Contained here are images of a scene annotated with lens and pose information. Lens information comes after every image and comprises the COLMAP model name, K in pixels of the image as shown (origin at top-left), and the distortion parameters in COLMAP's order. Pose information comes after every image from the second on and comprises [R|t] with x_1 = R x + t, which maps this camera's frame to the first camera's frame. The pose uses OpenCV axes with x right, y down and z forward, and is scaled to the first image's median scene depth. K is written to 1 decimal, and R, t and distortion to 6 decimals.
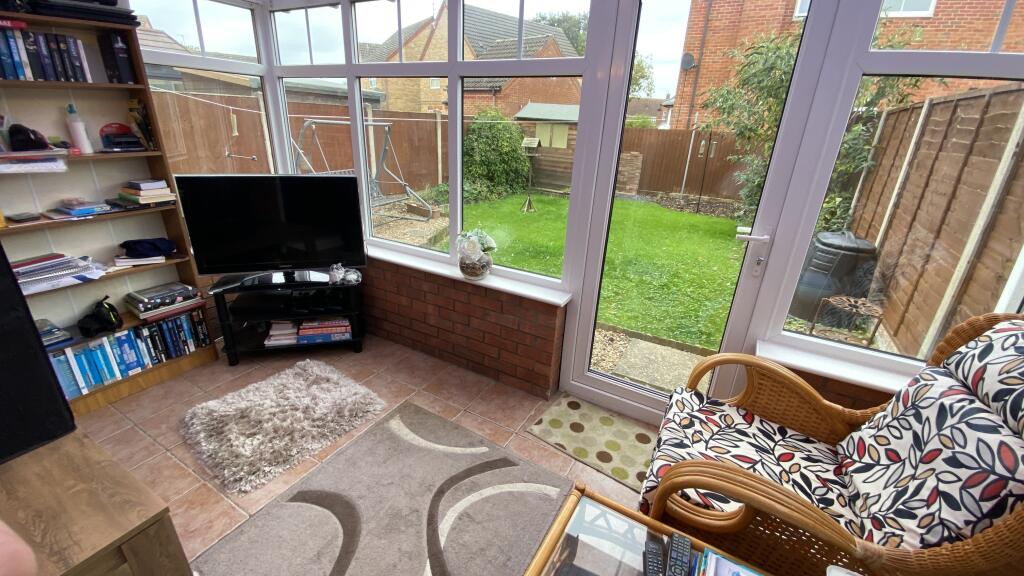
lens RADIAL K [[429.7, 0, 509.1], [0, 429.7, 287.2], [0, 0, 1]] dist [-0.031241, -0.002105]
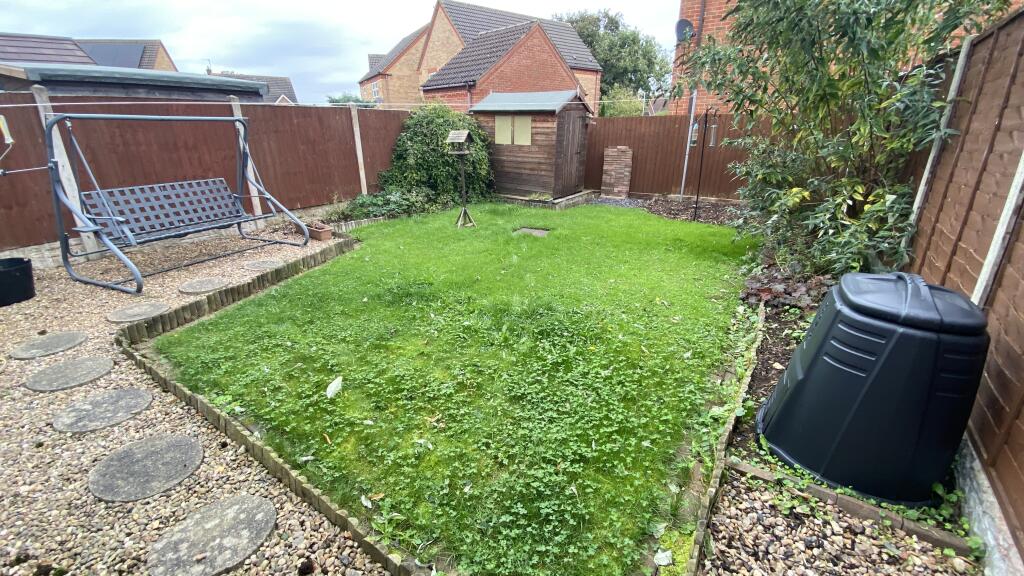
lens RADIAL K [[429.7, 0, 511.7], [0, 429.7, 278.7], [0, 0, 1]] dist [-0.031241, -0.002105]
pose [[0.996447, -0.020161, -0.081771, 0.188879], [0.017425, 0.999268, -0.034046, -0.053250], [0.082397, 0.032500, 0.996069, 0.236697]]
